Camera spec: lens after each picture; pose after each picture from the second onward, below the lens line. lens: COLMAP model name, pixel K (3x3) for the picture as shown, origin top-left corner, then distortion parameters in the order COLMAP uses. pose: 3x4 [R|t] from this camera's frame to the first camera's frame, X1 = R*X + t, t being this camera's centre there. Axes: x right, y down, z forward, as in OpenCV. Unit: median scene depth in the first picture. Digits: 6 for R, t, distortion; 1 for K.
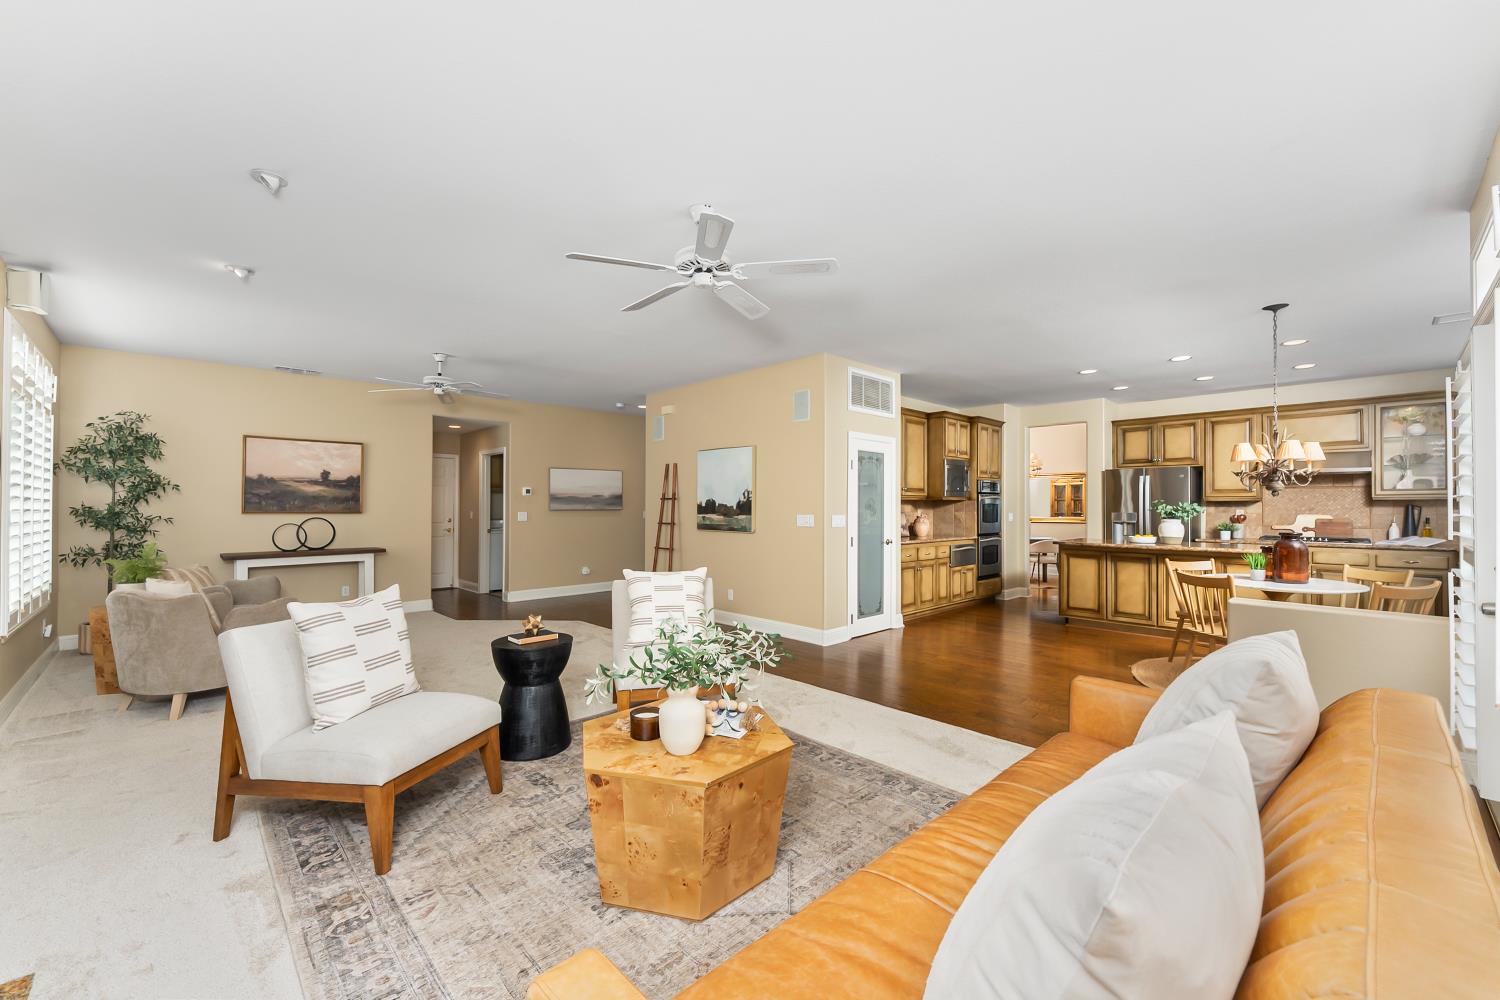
lens RADIAL K [[601.3, 0, 746.6], [0, 601.3, 504.0], [0, 0, 1]] dist [-0.003696, 0.001891]
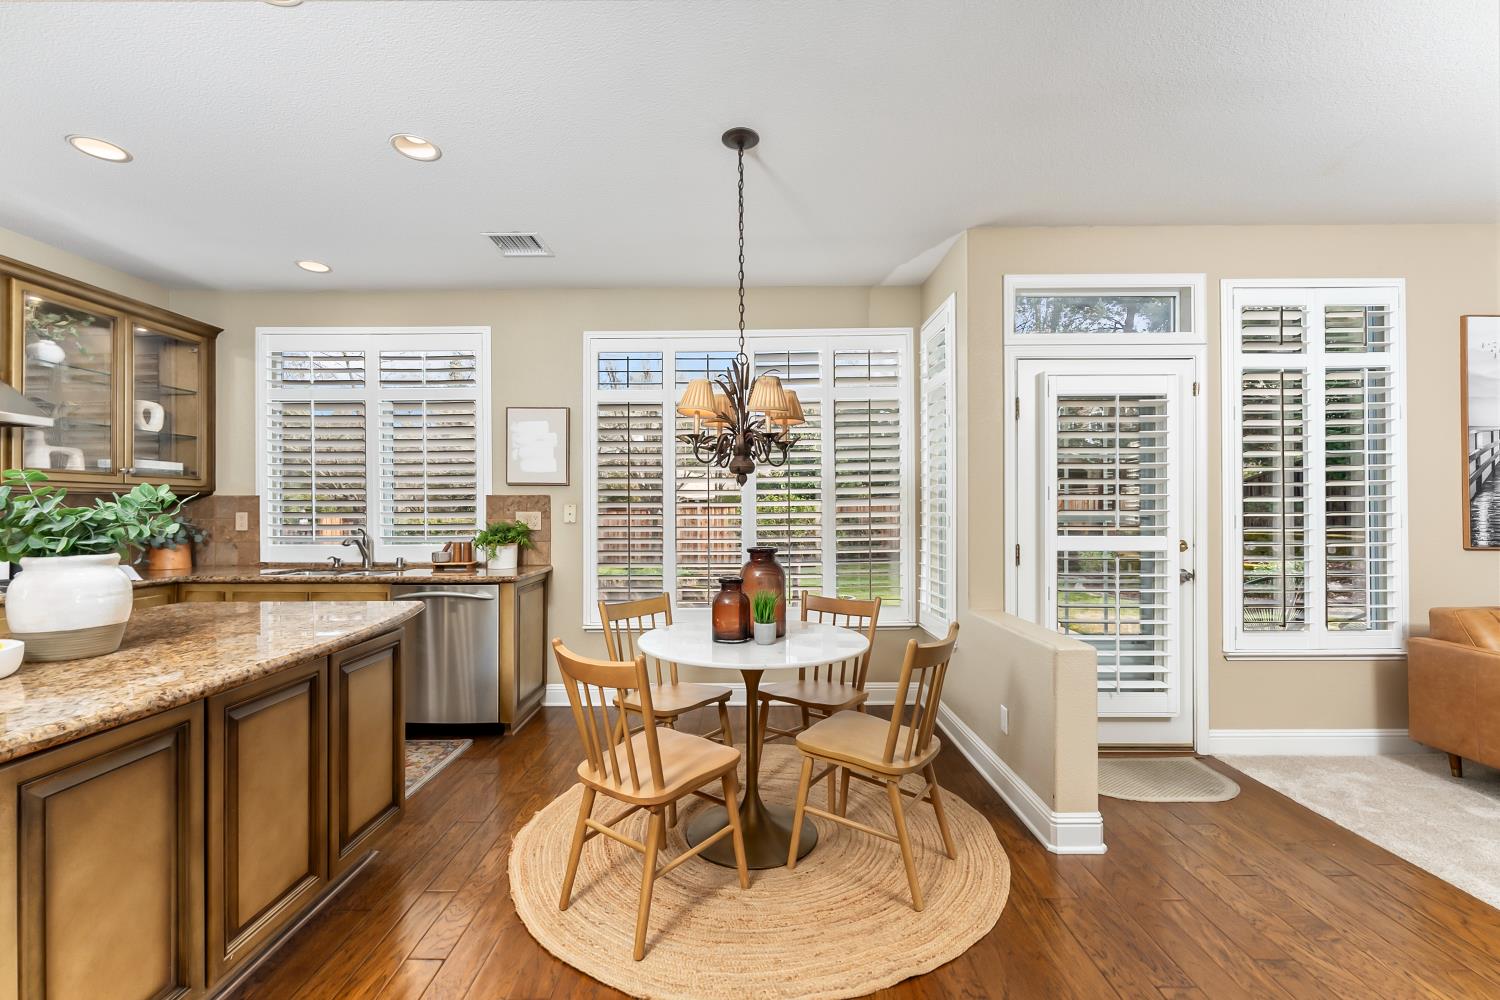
lens RADIAL K [[628.2, 0, 744.4], [0, 628.2, 507.4], [0, 0, 1]] dist [-0.003948, -0.000641]
pose [[-0.718159, 0.000801, 0.695878, 0.315187], [-0.002065, 0.999992, -0.003282, 0.006267], [-0.695876, -0.003794, -0.718152, 0.902797]]
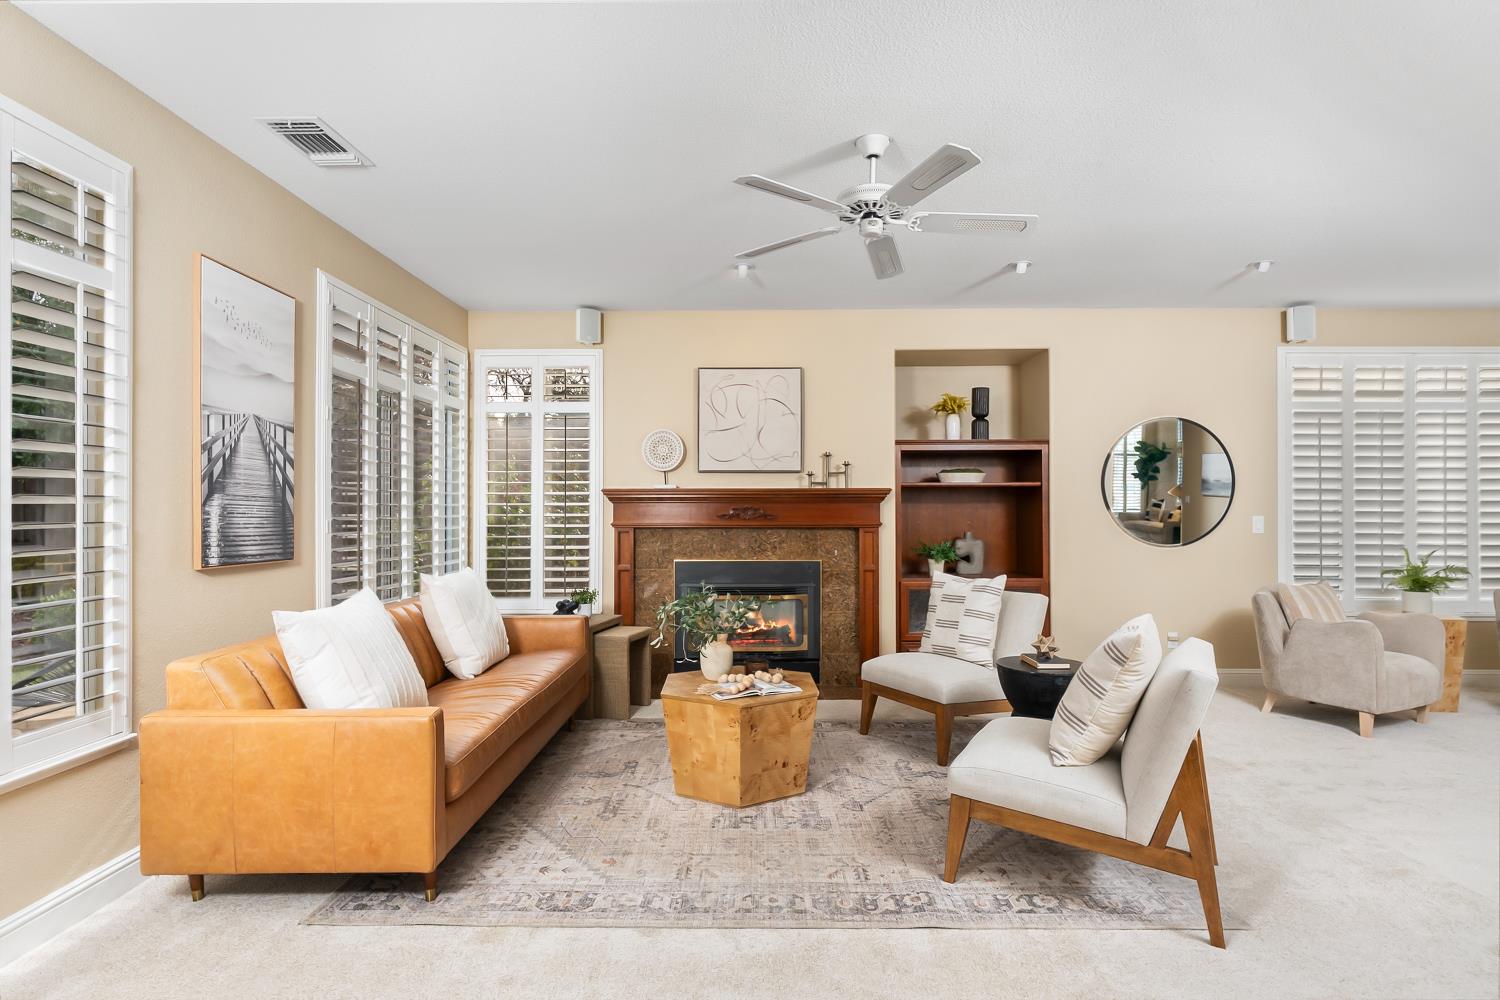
lens RADIAL K [[765.8, 0, 743.7], [0, 765.8, 500.9], [0, 0, 1]] dist [-0.001411, 0.000031]
pose [[-0.704651, -0.008942, -0.709498, 0.340650], [0.005177, 0.999829, -0.017742, 0.005517], [0.709535, -0.016175, -0.704485, 0.697163]]
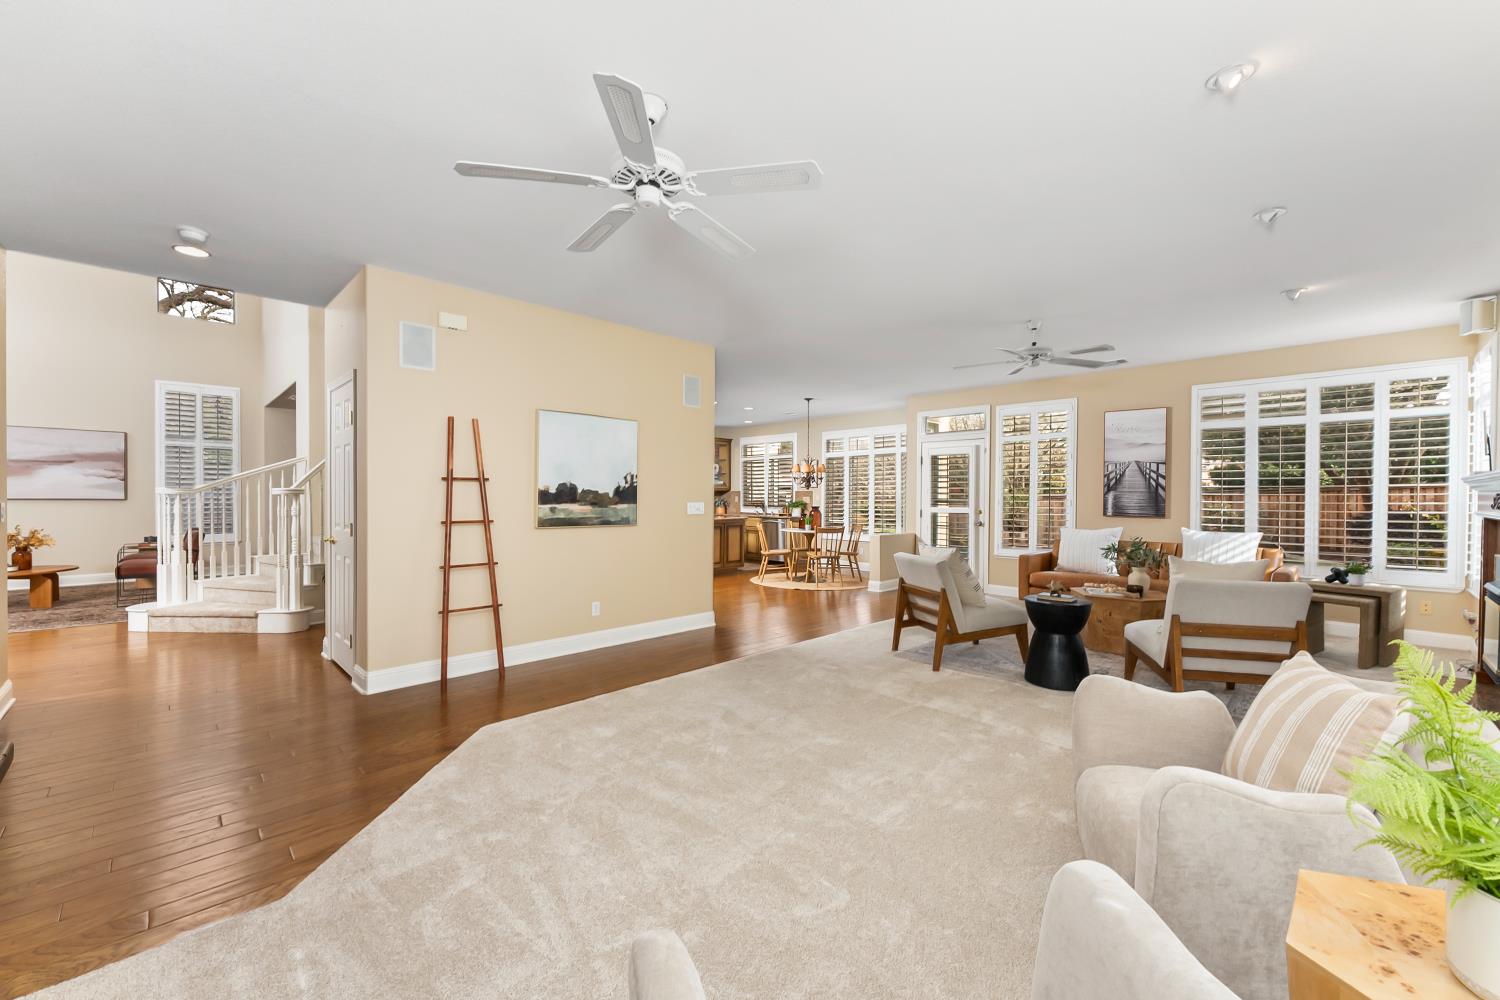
lens RADIAL K [[601.3, 0, 753.4], [0, 601.3, 498.4], [0, 0, 1]] dist [-0.003696, 0.001891]
pose [[-0.028245, -0.006822, 0.999578, -0.770367], [-0.009687, 0.999932, 0.006550, 0.003536], [-0.999554, -0.009498, -0.028309, 0.804718]]
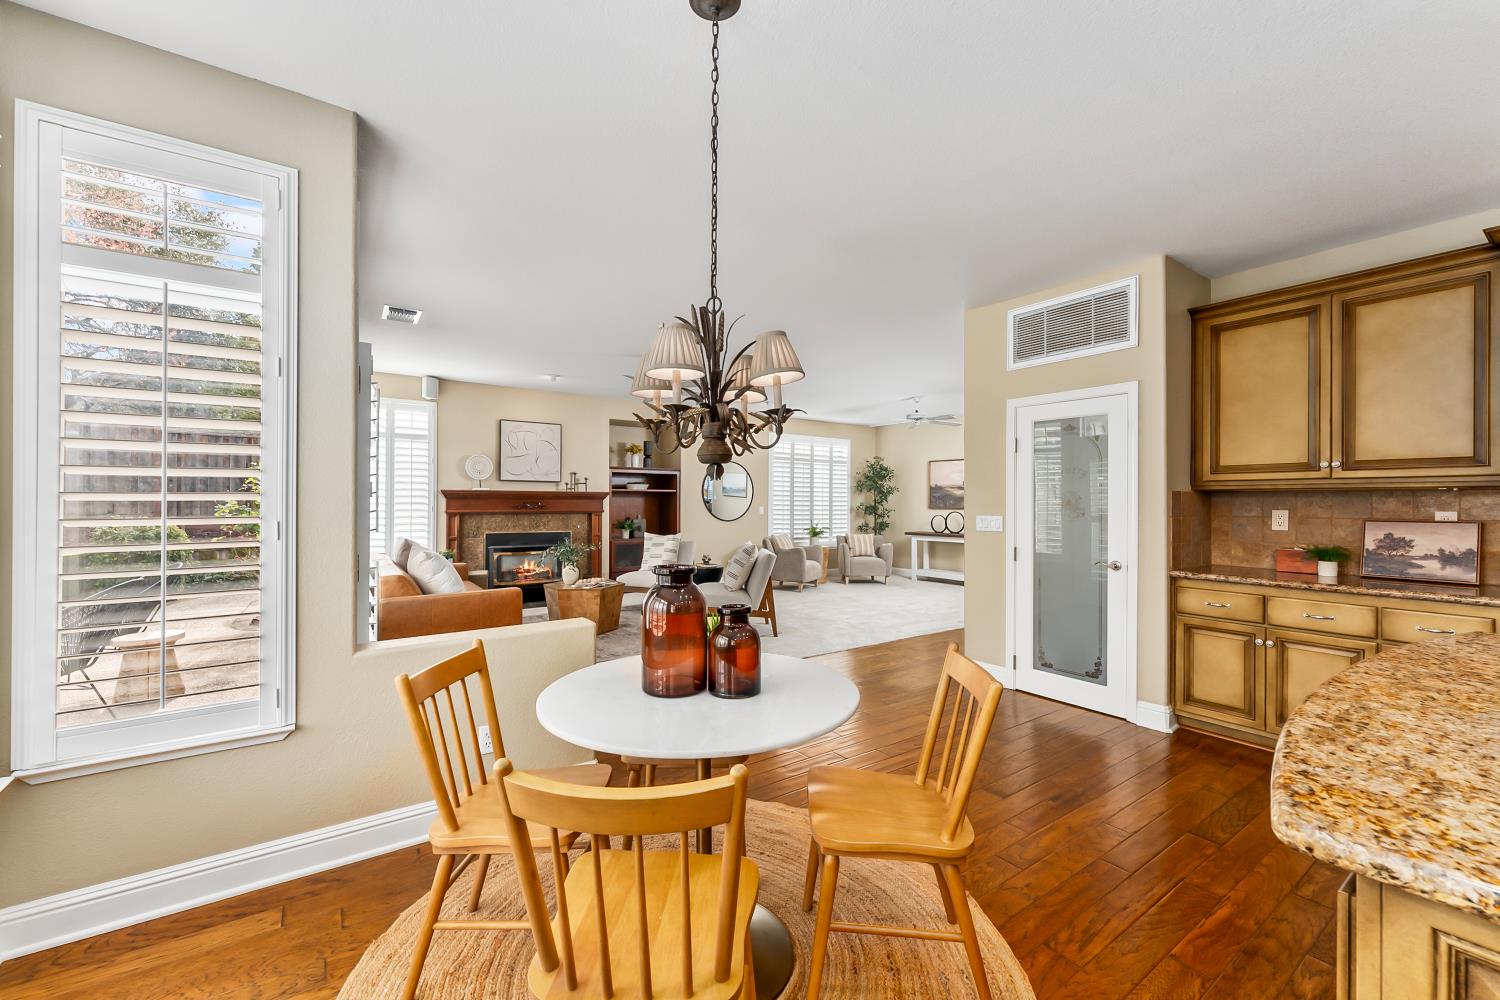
lens RADIAL K [[601.3, 0, 741.2], [0, 601.3, 501.6], [0, 0, 1]] dist [-0.003696, 0.001891]
pose [[-0.161279, -0.003544, -0.986902, 0.816307], [0.001289, 0.999992, -0.003802, 0.002812], [0.986908, -0.001886, -0.161273, 0.695994]]
